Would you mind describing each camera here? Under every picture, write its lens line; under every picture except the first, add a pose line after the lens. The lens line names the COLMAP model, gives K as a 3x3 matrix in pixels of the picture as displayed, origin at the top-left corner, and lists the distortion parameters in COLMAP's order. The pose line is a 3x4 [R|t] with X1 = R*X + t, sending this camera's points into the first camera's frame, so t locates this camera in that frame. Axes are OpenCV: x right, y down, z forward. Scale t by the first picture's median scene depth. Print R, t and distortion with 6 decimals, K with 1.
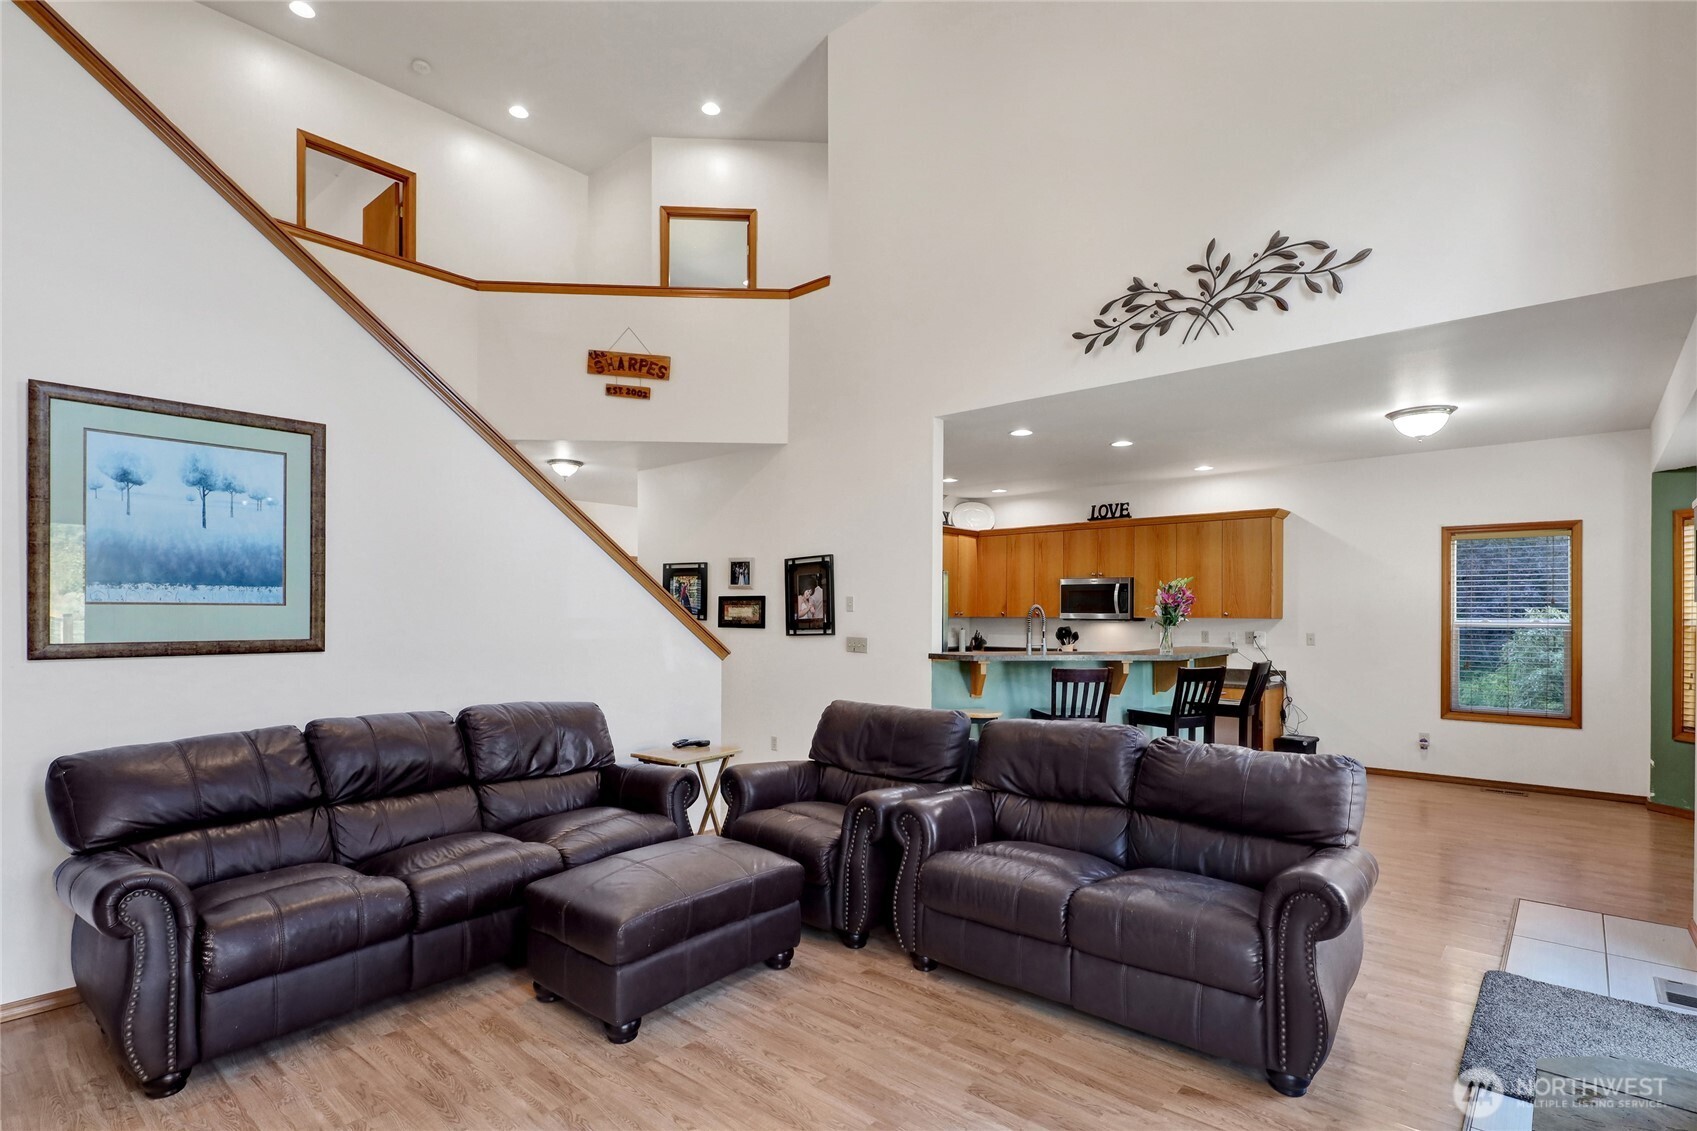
lens RADIAL K [[835.4, 0, 852.4], [0, 835.4, 609.5], [0, 0, 1]] dist [0.001646, 0.000673]
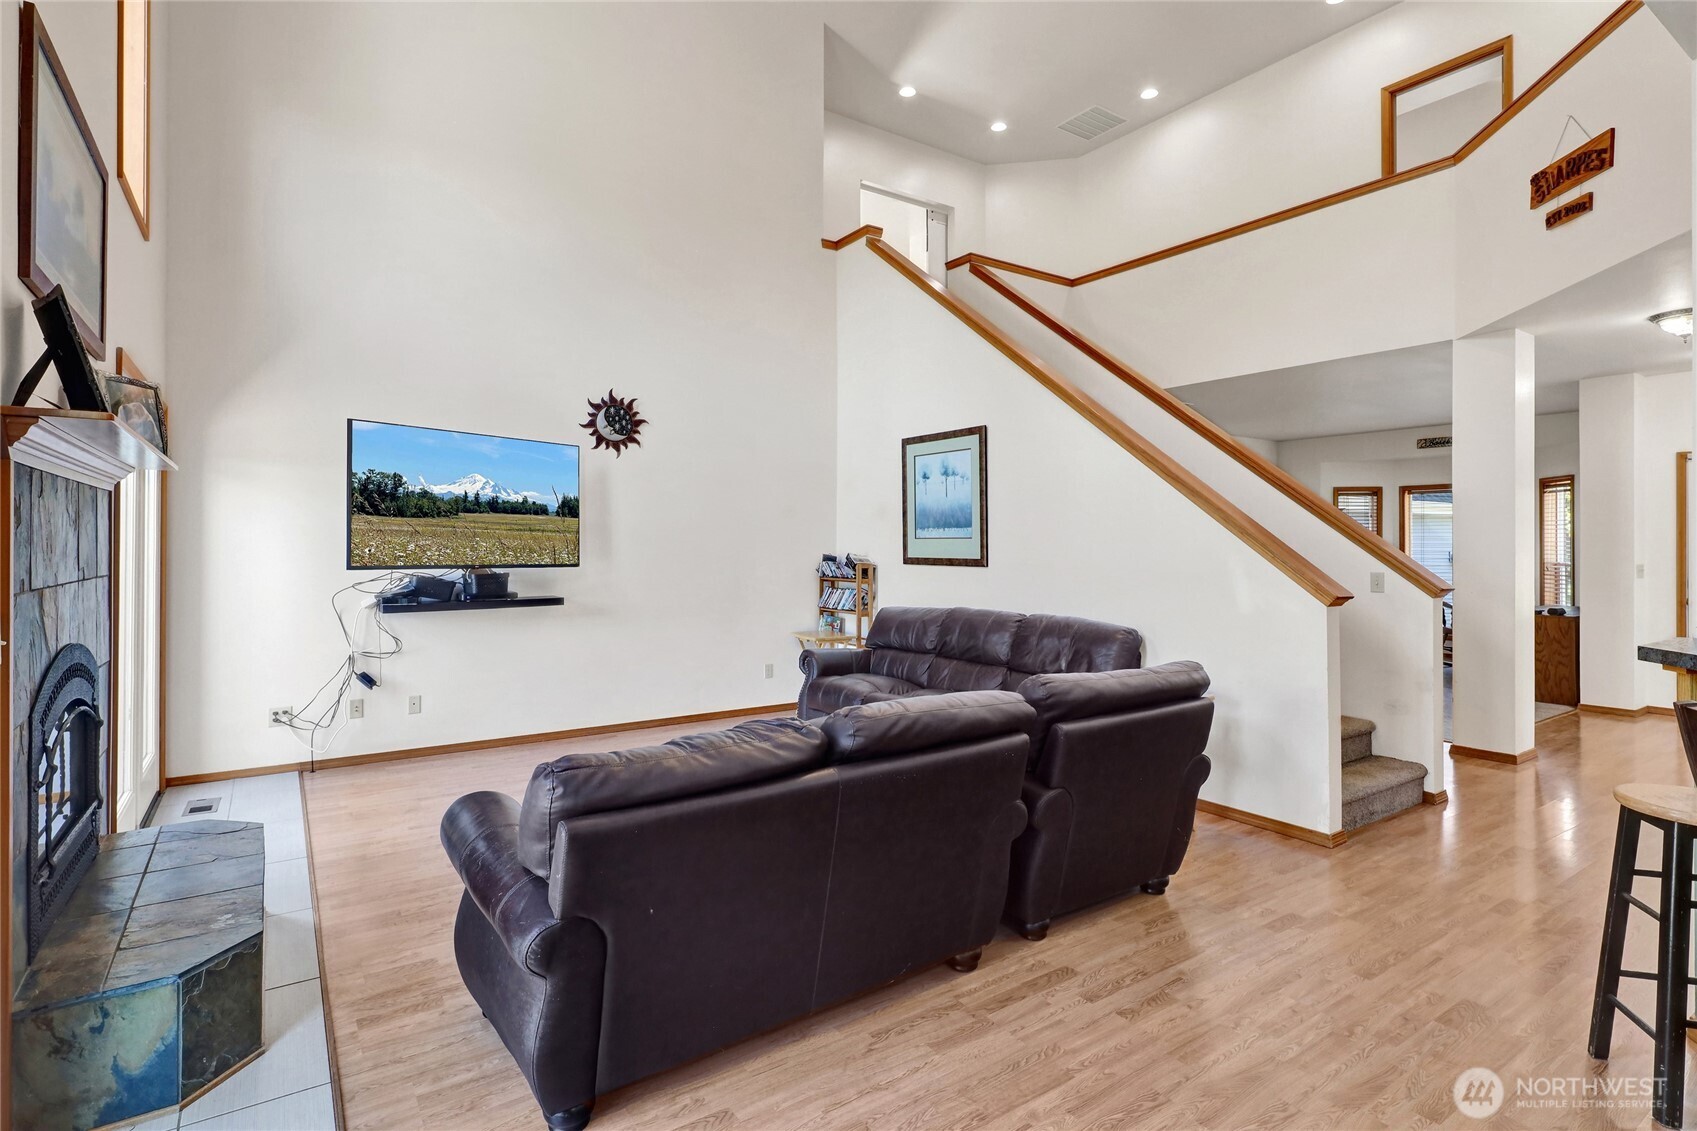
lens RADIAL K [[831.2, 0, 852.0], [0, 831.2, 547.1], [0, 0, 1]] dist [0.001628, -0.000359]
pose [[-0.253864, 0.002510, -0.967237, 0.524924], [0.002091, 0.999996, 0.002046, 0.004692], [0.967238, -0.001504, -0.253868, 0.619382]]
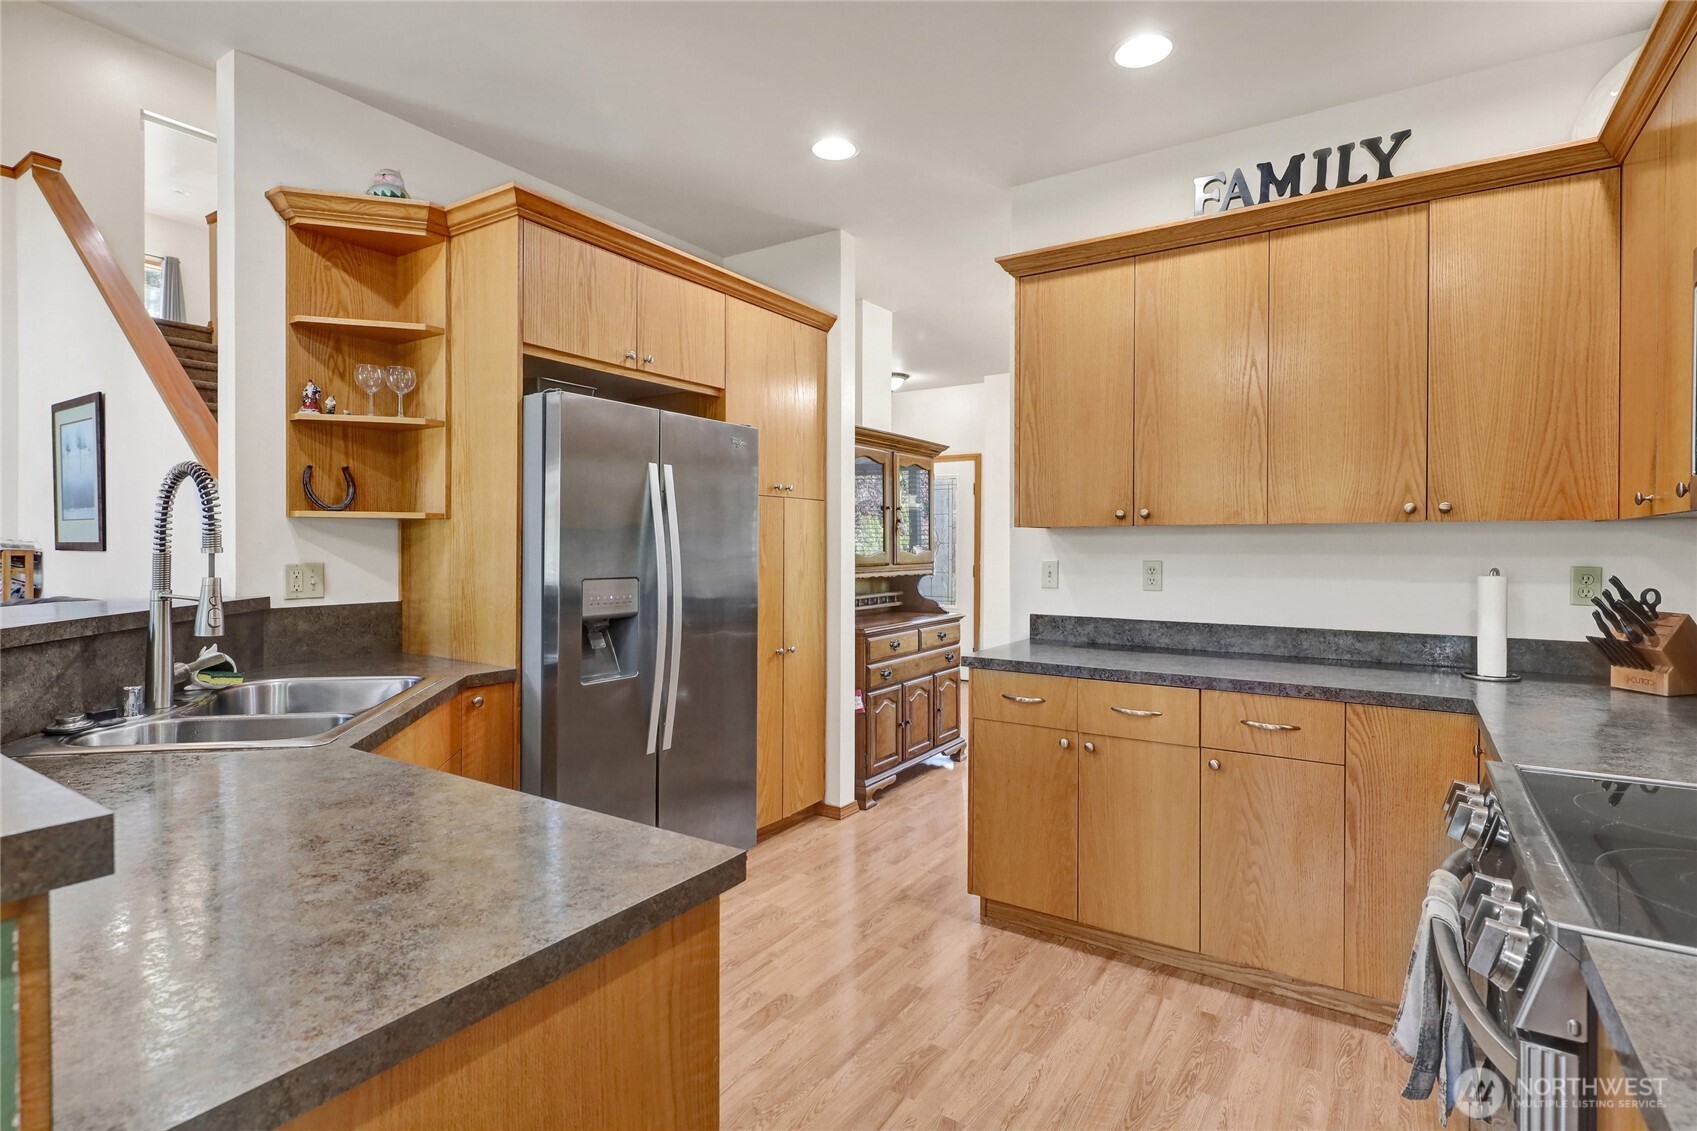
lens RADIAL K [[831.2, 0, 852.0], [0, 831.2, 547.1], [0, 0, 1]] dist [0.001628, -0.000359]
pose [[0.132814, 0.002084, -0.991139, 0.507012], [0.000980, 0.999997, 0.002234, 0.022270], [0.991140, -0.001268, 0.132812, 1.112870]]
